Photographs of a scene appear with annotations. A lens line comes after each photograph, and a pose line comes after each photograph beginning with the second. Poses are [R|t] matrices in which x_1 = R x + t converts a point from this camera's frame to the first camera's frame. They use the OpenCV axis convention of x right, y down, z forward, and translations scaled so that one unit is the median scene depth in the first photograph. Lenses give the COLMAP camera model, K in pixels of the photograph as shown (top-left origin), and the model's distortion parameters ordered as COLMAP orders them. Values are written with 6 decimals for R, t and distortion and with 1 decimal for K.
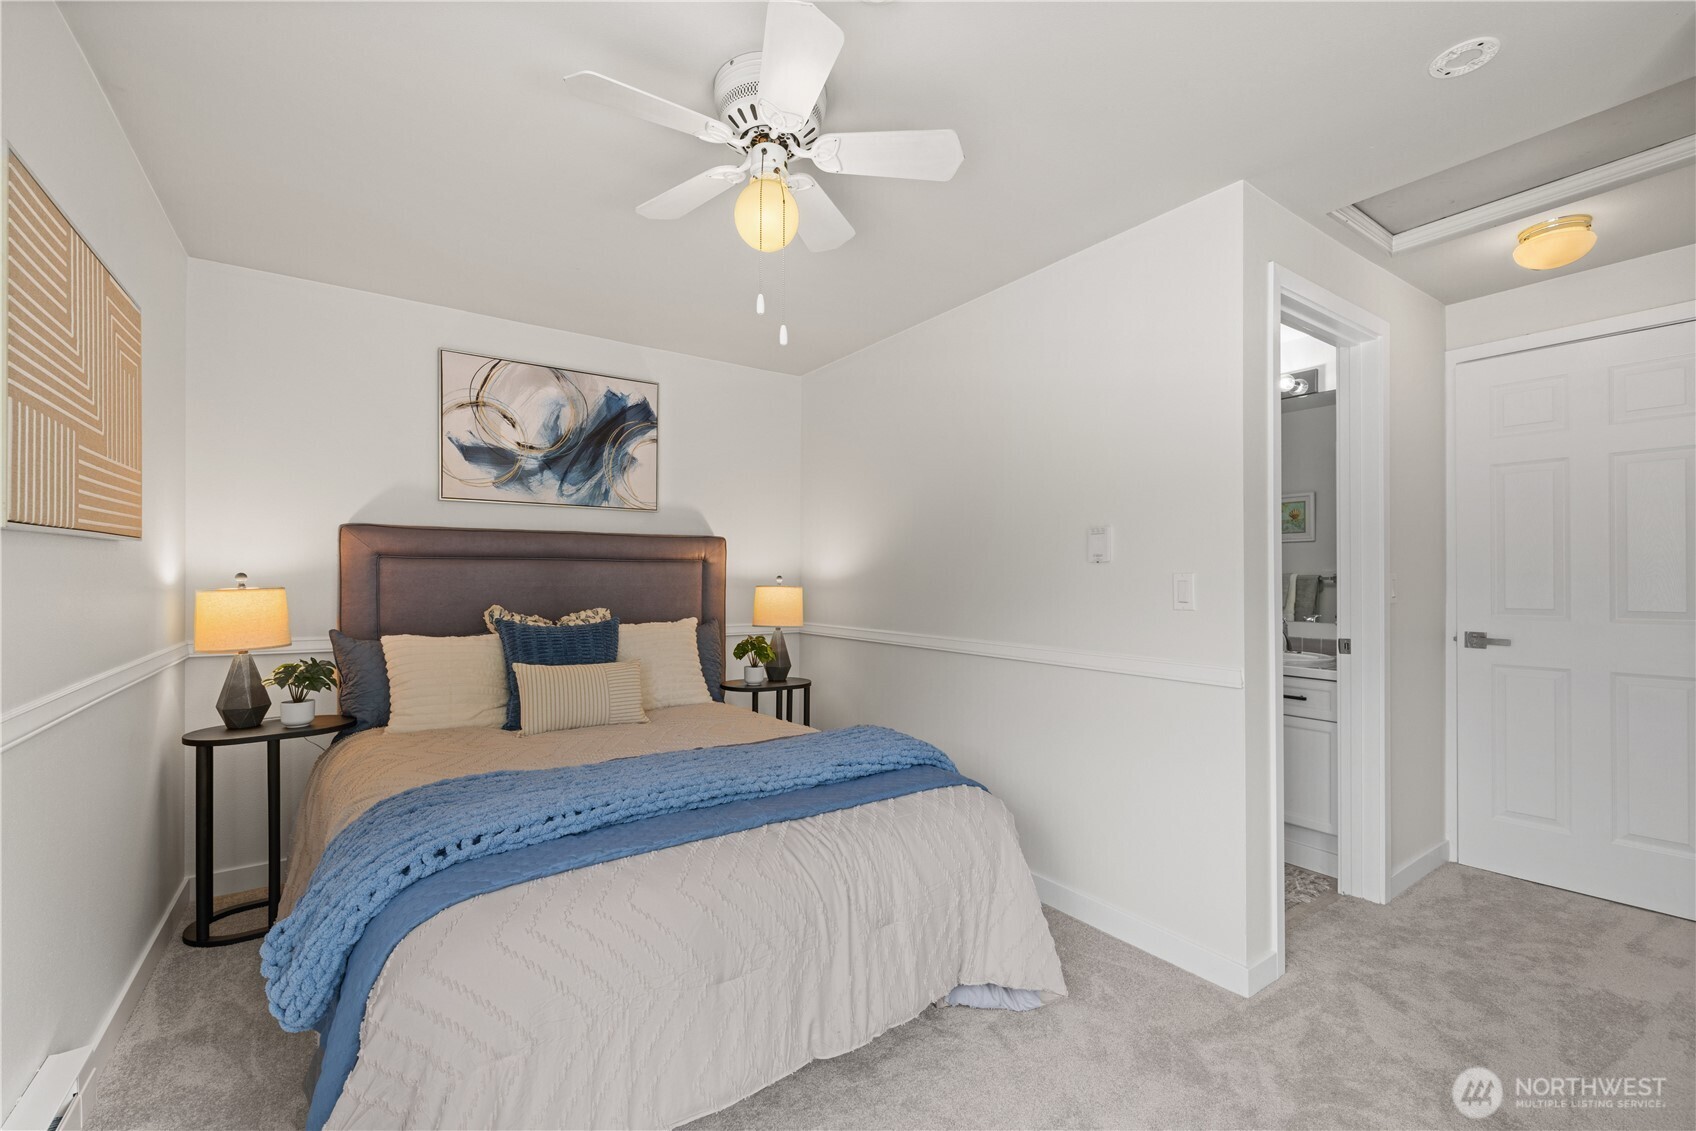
lens RADIAL K [[711.2, 0, 858.9], [0, 711.2, 579.5], [0, 0, 1]] dist [-0.000489, 0.000937]
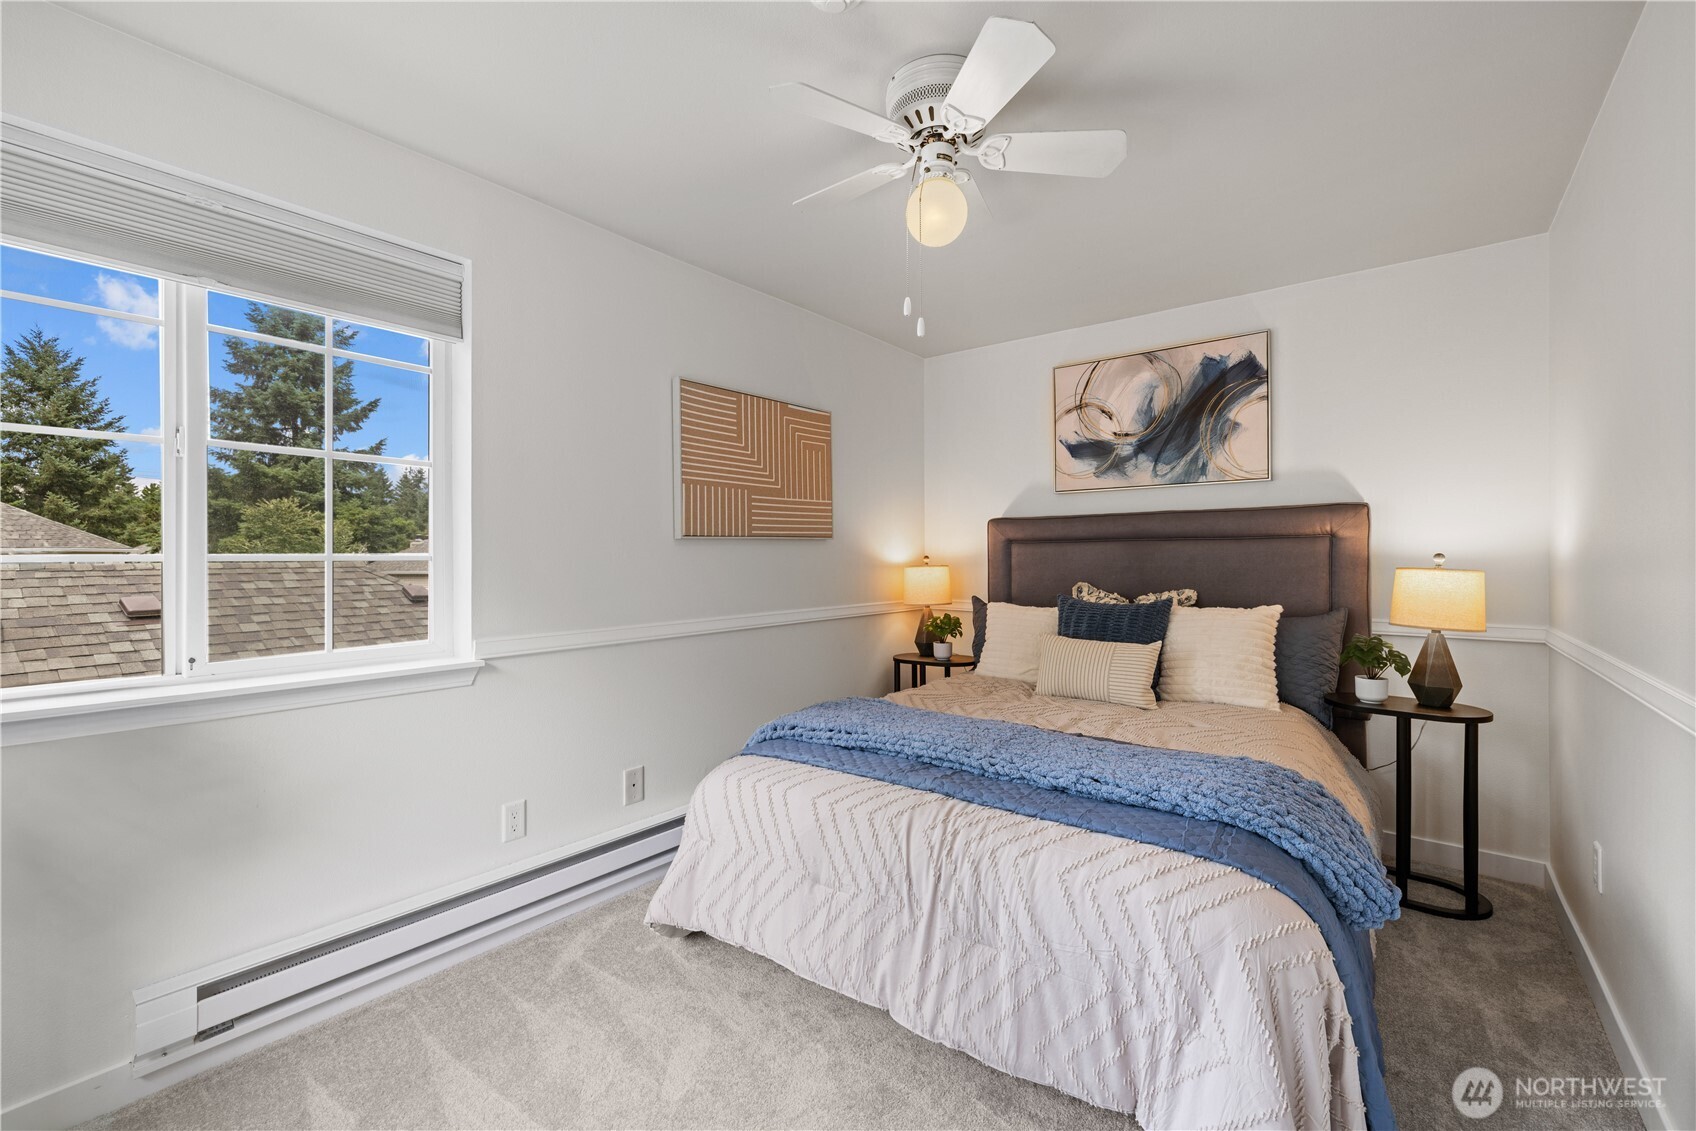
lens RADIAL K [[711.2, 0, 858.9], [0, 711.2, 579.5], [0, 0, 1]] dist [-0.000489, 0.000937]
pose [[0.292951, 0.024143, -0.955823, 0.437337], [0.001376, 0.999669, 0.025672, 0.001548], [0.956126, -0.008836, 0.292821, 0.308301]]
